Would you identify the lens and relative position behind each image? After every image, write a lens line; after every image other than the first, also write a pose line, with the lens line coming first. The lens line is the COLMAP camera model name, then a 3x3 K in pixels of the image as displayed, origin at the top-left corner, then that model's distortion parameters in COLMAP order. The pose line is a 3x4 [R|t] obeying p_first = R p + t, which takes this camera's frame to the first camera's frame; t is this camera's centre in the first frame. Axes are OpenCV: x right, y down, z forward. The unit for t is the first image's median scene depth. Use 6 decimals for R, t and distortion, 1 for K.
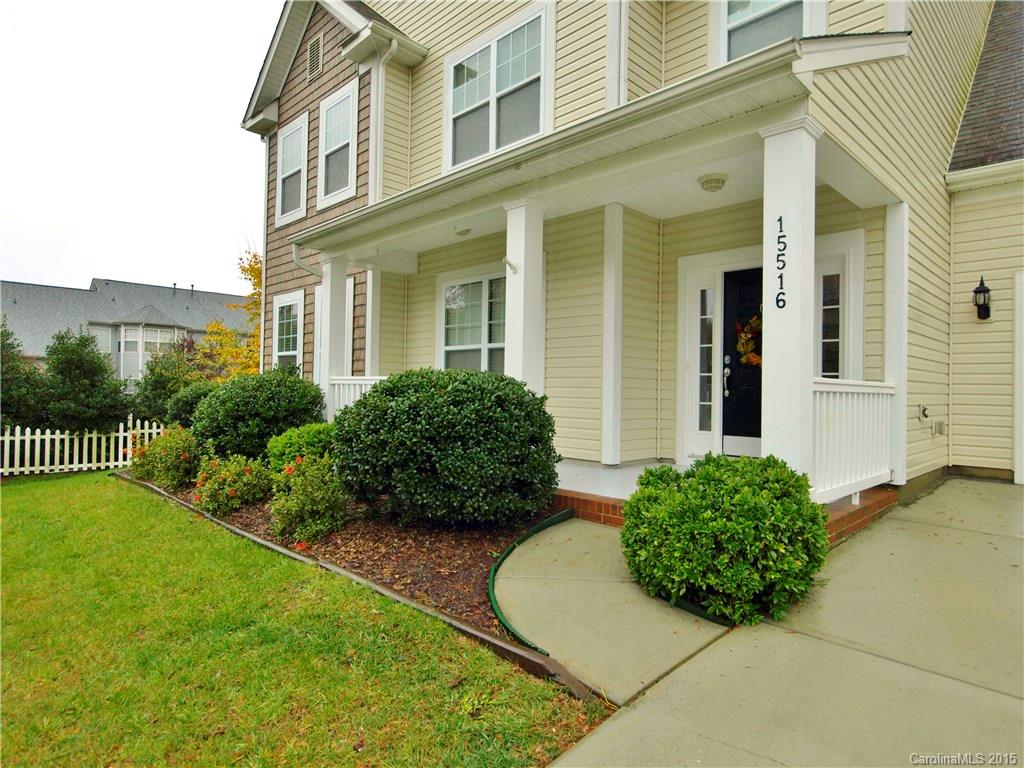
lens RADIAL K [[596.8, 0, 508.9], [0, 596.8, 381.9], [0, 0, 1]] dist [0.006934, 0.002138]
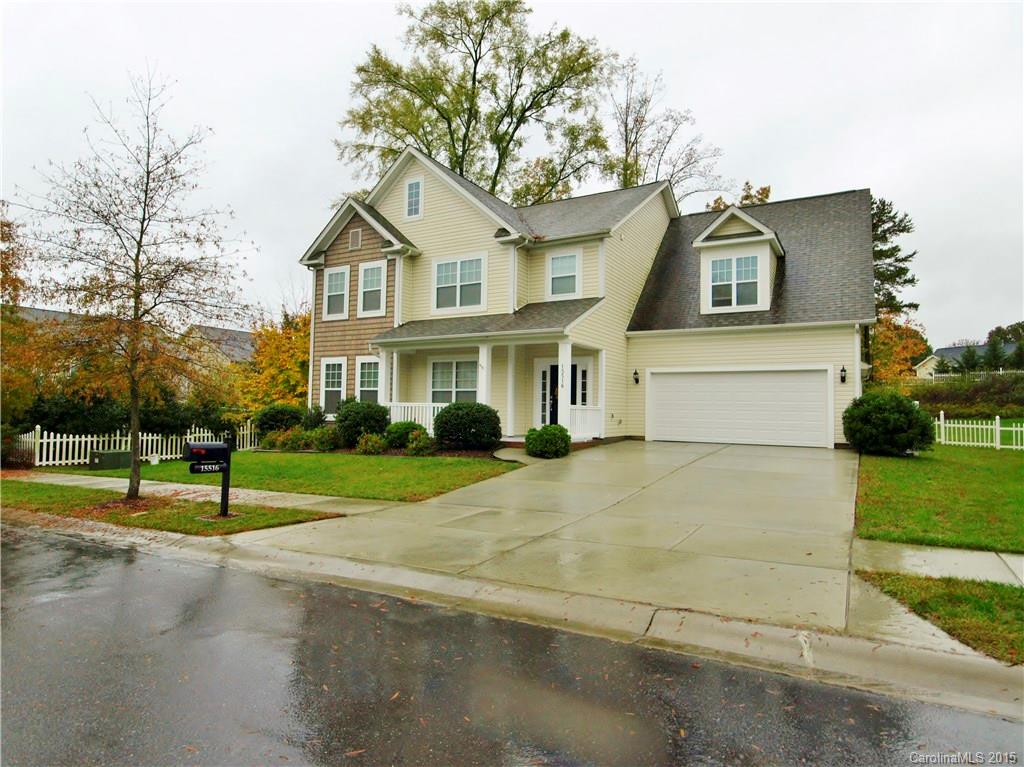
lens RADIAL K [[608.2, 0, 514.4], [0, 608.2, 383.3], [0, 0, 1]] dist [-0.009512, 0.000129]
pose [[0.963968, 0.010301, 0.265820, -0.416350], [-0.003454, 0.999650, -0.026211, -0.022172], [-0.265997, 0.024349, 0.963666, -1.267471]]
